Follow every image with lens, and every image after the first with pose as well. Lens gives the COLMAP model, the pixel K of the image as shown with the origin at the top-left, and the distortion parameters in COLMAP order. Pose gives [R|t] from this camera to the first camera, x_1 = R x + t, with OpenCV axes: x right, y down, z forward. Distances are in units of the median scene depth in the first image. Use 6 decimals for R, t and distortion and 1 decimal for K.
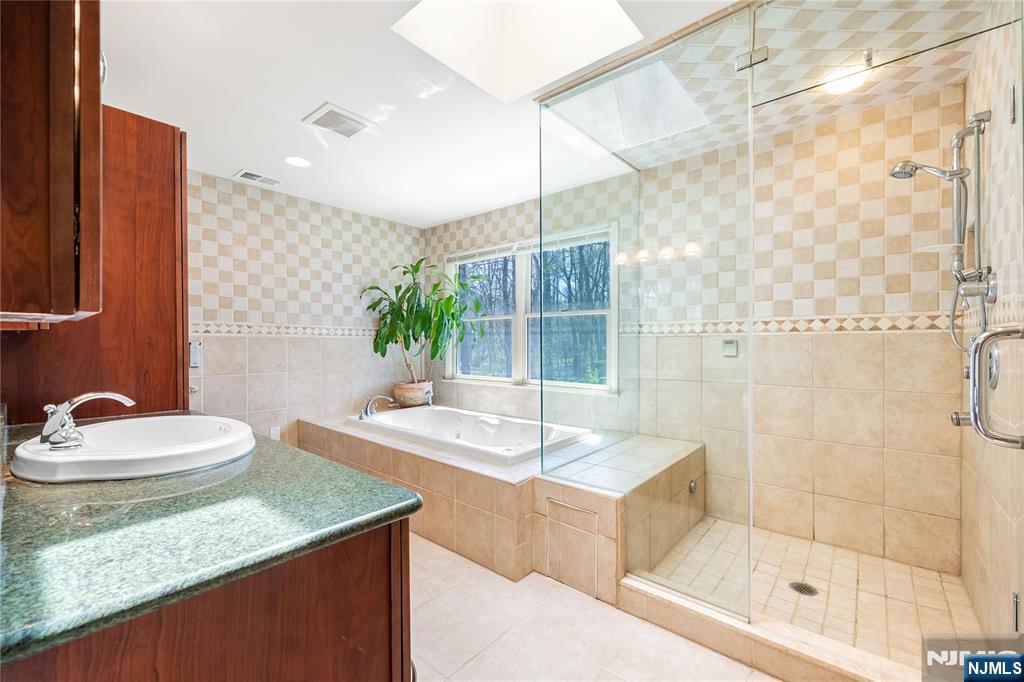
lens RADIAL K [[419.9, 0, 512.7], [0, 419.9, 345.4], [0, 0, 1]] dist [-0.000637, -0.000044]
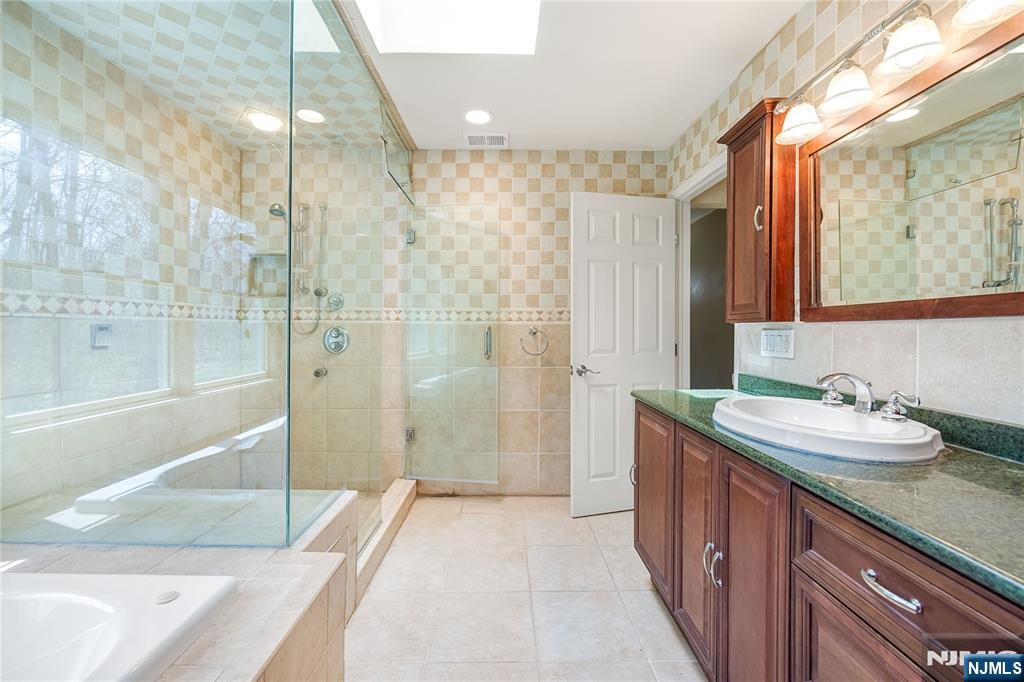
lens RADIAL K [[426.3, 0, 508.1], [0, 426.3, 328.8], [0, 0, 1]] dist [0.000182, 0.000244]
pose [[-0.653724, -0.005017, 0.756716, -0.470598], [-0.005921, 0.999981, 0.001515, -0.011085], [-0.756710, -0.003490, -0.653742, 0.912877]]
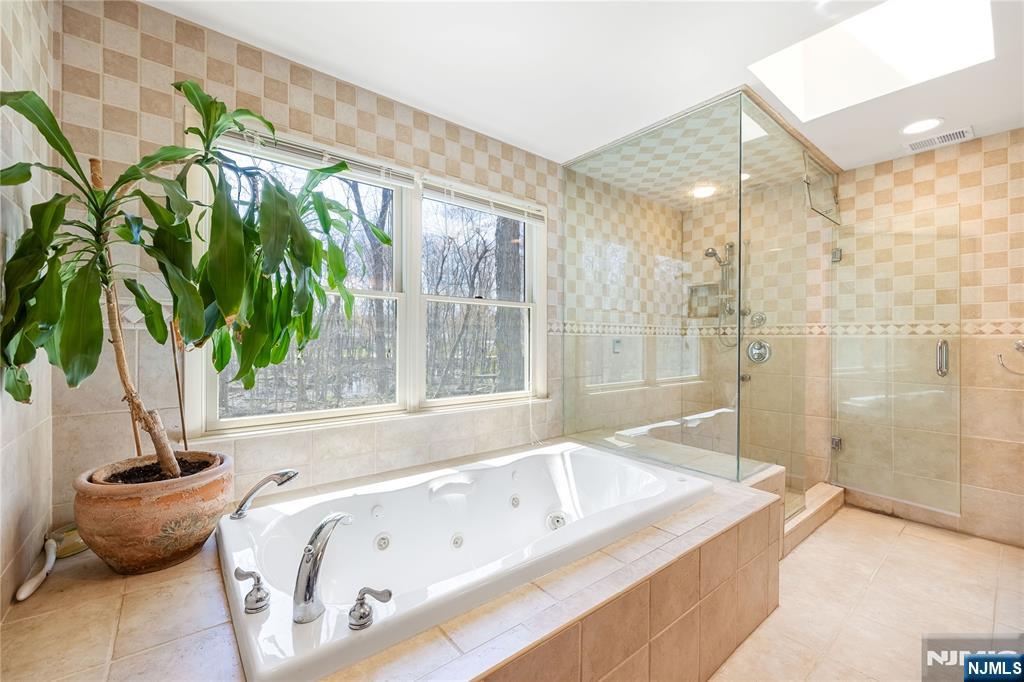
lens RADIAL K [[416.8, 0, 498.6], [0, 416.8, 337.1], [0, 0, 1]] dist [-0.009571, 0.003281]
pose [[0.197764, 0.003602, 0.980243, -0.753361], [-0.004978, 0.999984, -0.002671, -0.015110], [-0.980237, -0.004352, 0.197779, 1.058129]]
